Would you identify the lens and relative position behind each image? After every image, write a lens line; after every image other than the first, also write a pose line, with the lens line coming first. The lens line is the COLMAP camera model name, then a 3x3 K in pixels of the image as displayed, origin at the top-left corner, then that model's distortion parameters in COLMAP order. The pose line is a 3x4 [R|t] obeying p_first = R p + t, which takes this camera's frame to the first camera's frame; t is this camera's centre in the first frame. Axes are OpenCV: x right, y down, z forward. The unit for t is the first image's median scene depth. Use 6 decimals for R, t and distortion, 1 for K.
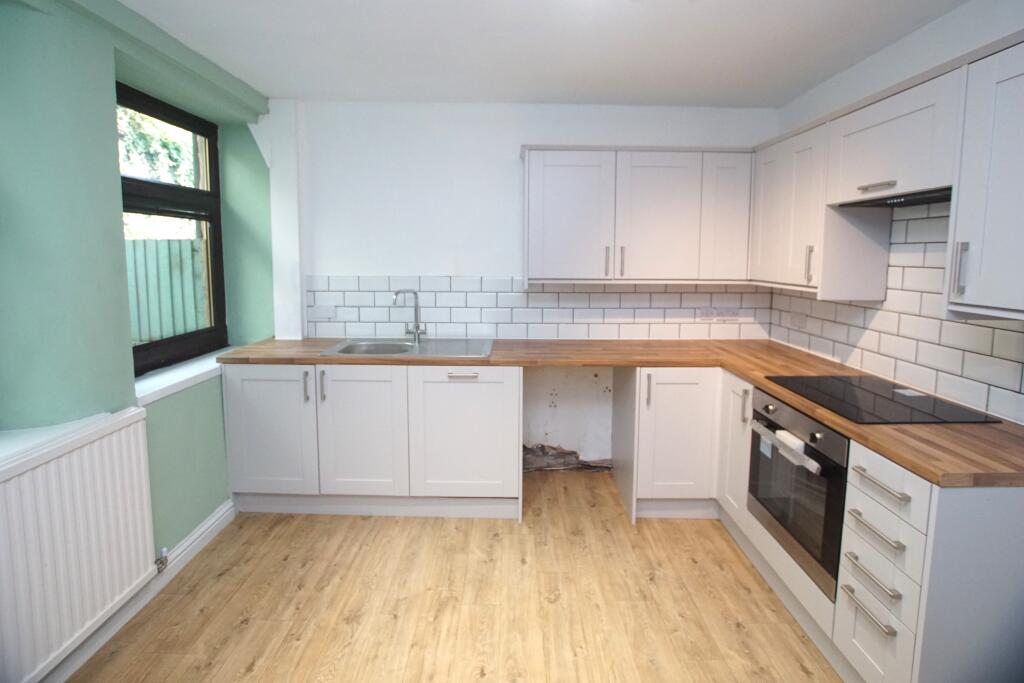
lens RADIAL K [[451.5, 0, 513.1], [0, 451.5, 289.9], [0, 0, 1]] dist [-0.026737, 0.000008]
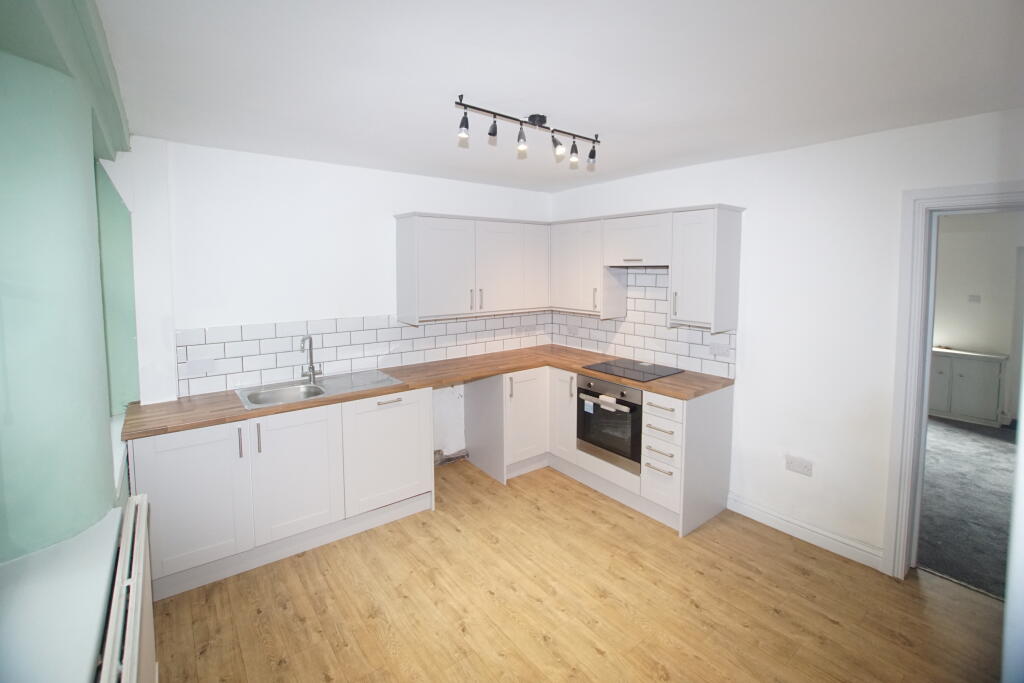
lens RADIAL K [[451.5, 0, 513.1], [0, 451.5, 289.9], [0, 0, 1]] dist [-0.026737, 0.000008]
pose [[0.787669, -0.039011, 0.614862, -0.663179], [0.054770, 0.998476, -0.006813, -0.096781], [-0.613659, 0.039042, 0.788605, -0.191701]]
